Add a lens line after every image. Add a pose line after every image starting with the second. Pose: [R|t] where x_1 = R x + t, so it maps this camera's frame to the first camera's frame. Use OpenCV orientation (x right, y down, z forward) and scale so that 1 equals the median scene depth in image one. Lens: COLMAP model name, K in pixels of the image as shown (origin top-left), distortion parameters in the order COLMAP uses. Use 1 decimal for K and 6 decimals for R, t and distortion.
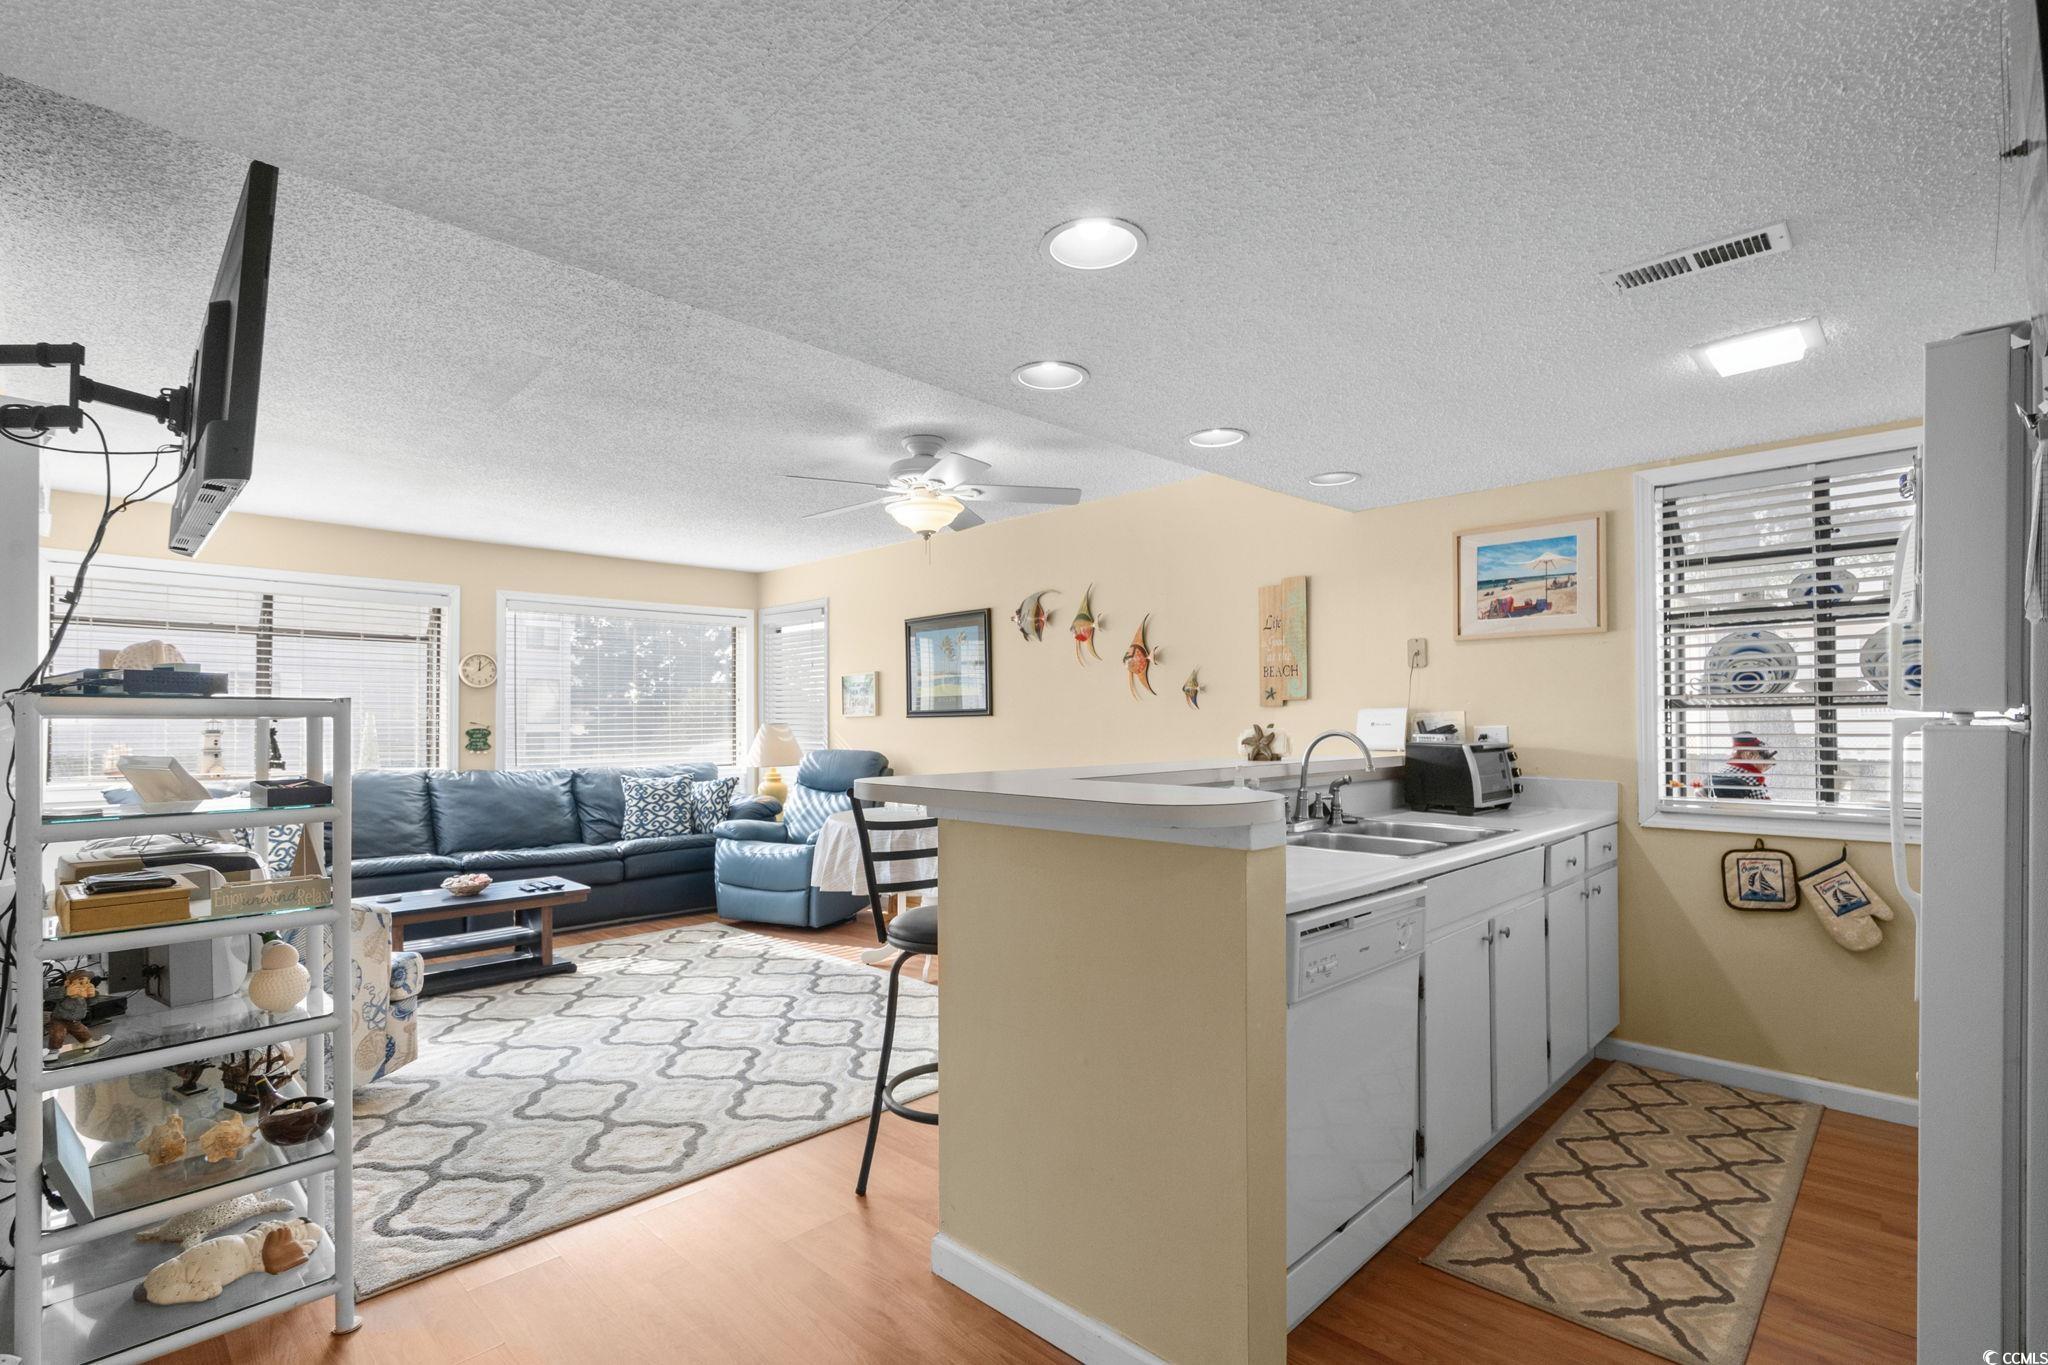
lens RADIAL K [[950.5, 0, 1016.9], [0, 950.5, 714.7], [0, 0, 1]] dist [-0.003090, -0.000025]
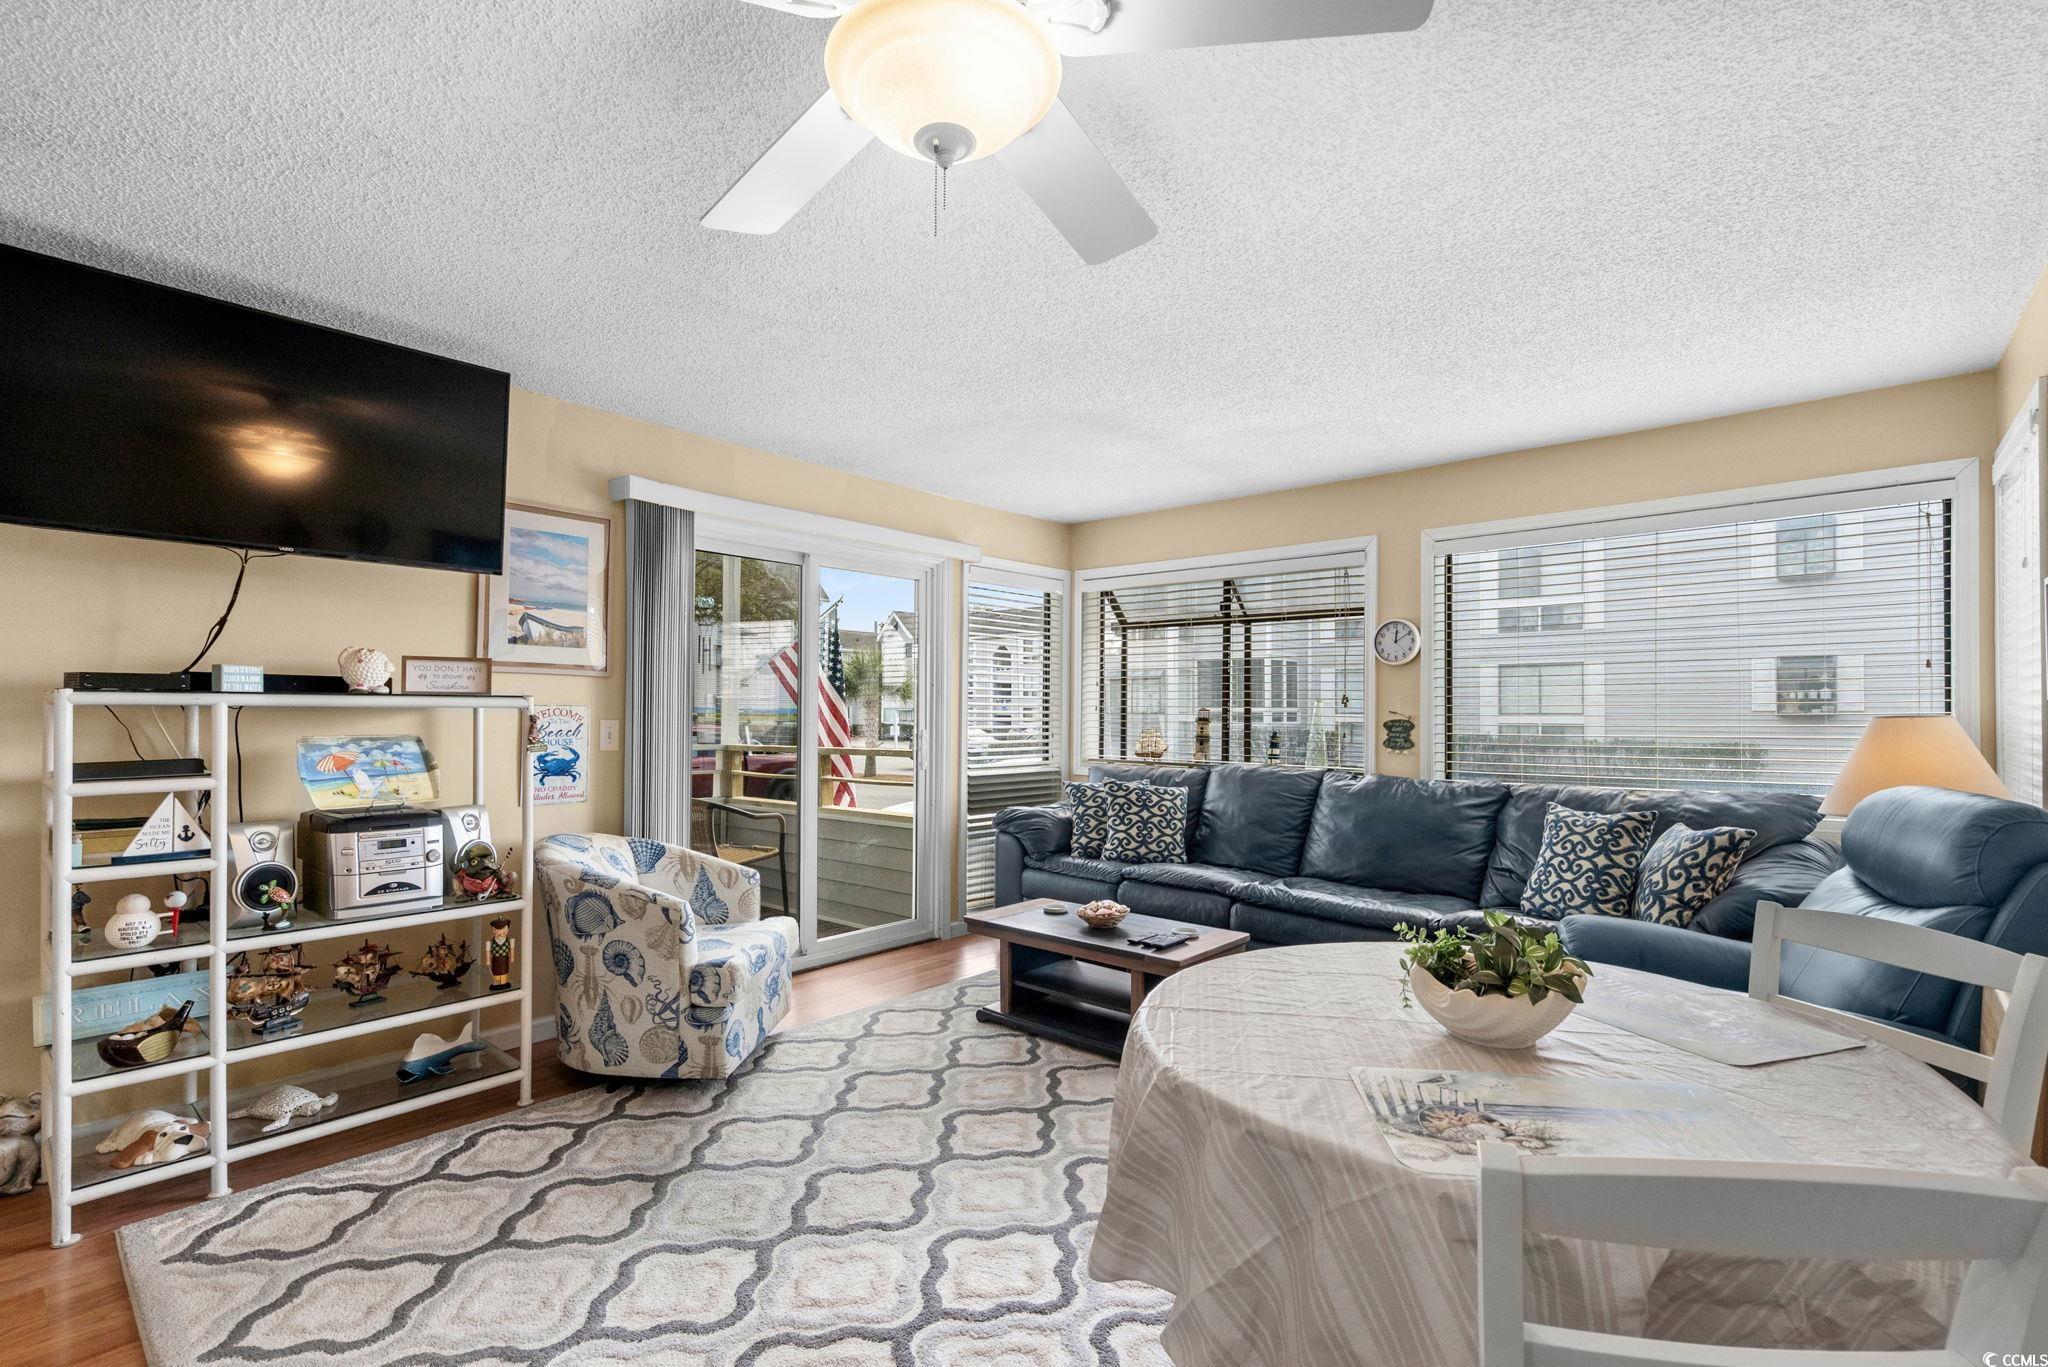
lens RADIAL K [[936.5, 0, 1018.6], [0, 936.5, 696.5], [0, 0, 1]] dist [-0.001073, 0.000200]
pose [[0.057770, -0.014175, -0.998229, 0.166256], [0.004859, 0.999891, -0.013917, 0.005391], [0.998318, -0.004046, 0.057833, 0.712456]]
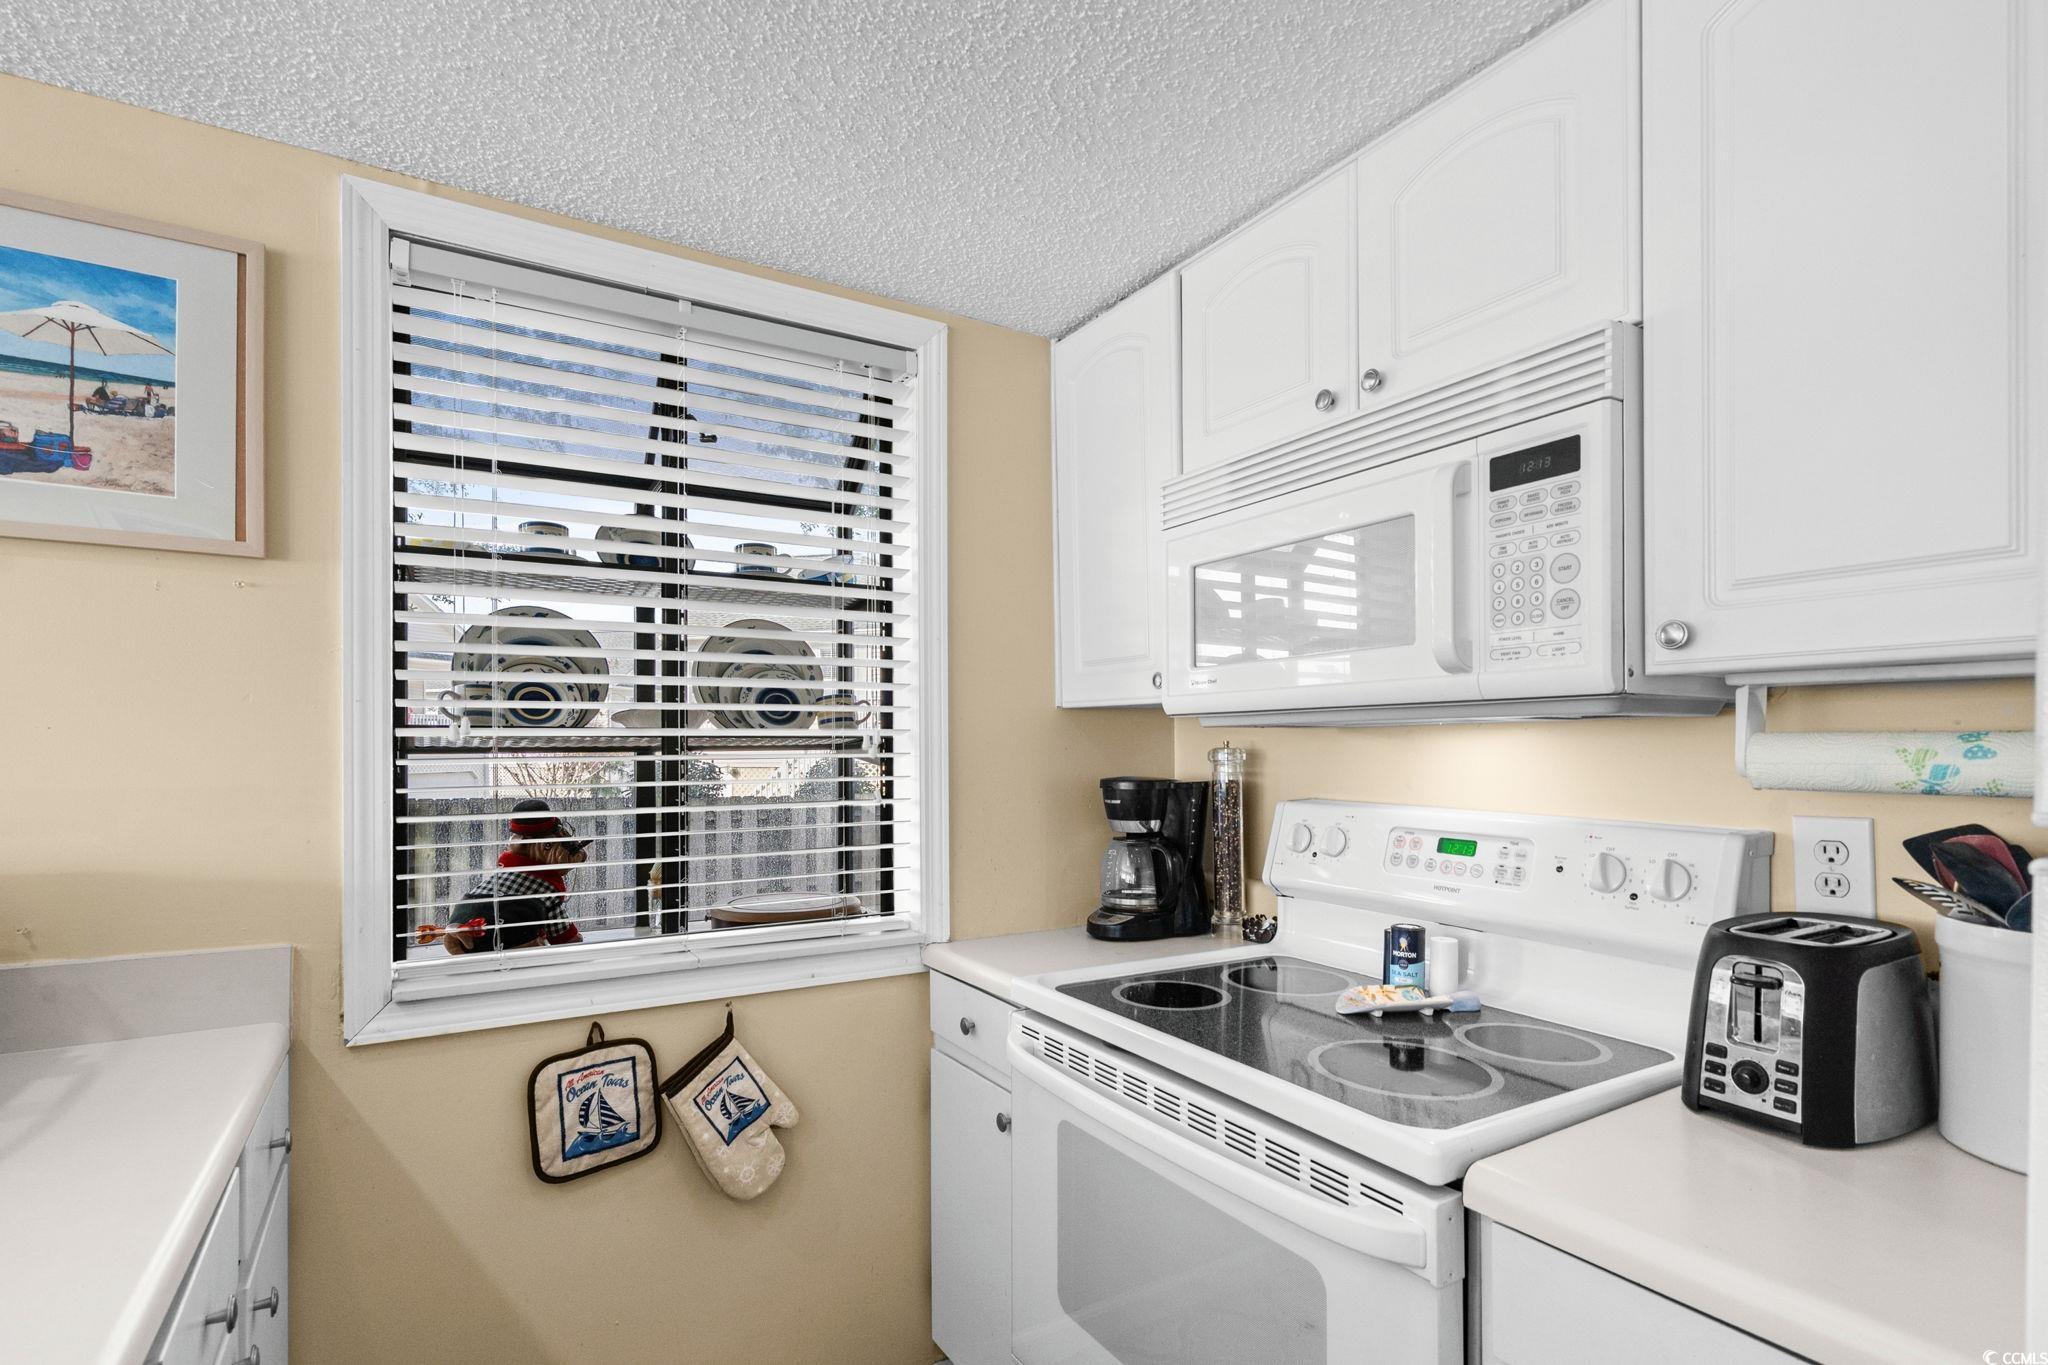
lens RADIAL K [[995.1, 0, 1019.8], [0, 995.1, 741.3], [0, 0, 1]] dist [-0.001277, 0.000356]
pose [[0.250638, 0.006165, 0.968061, 0.188691], [-0.005970, 0.999971, -0.004823, -0.007831], [-0.968062, -0.004570, 0.250668, 0.367485]]
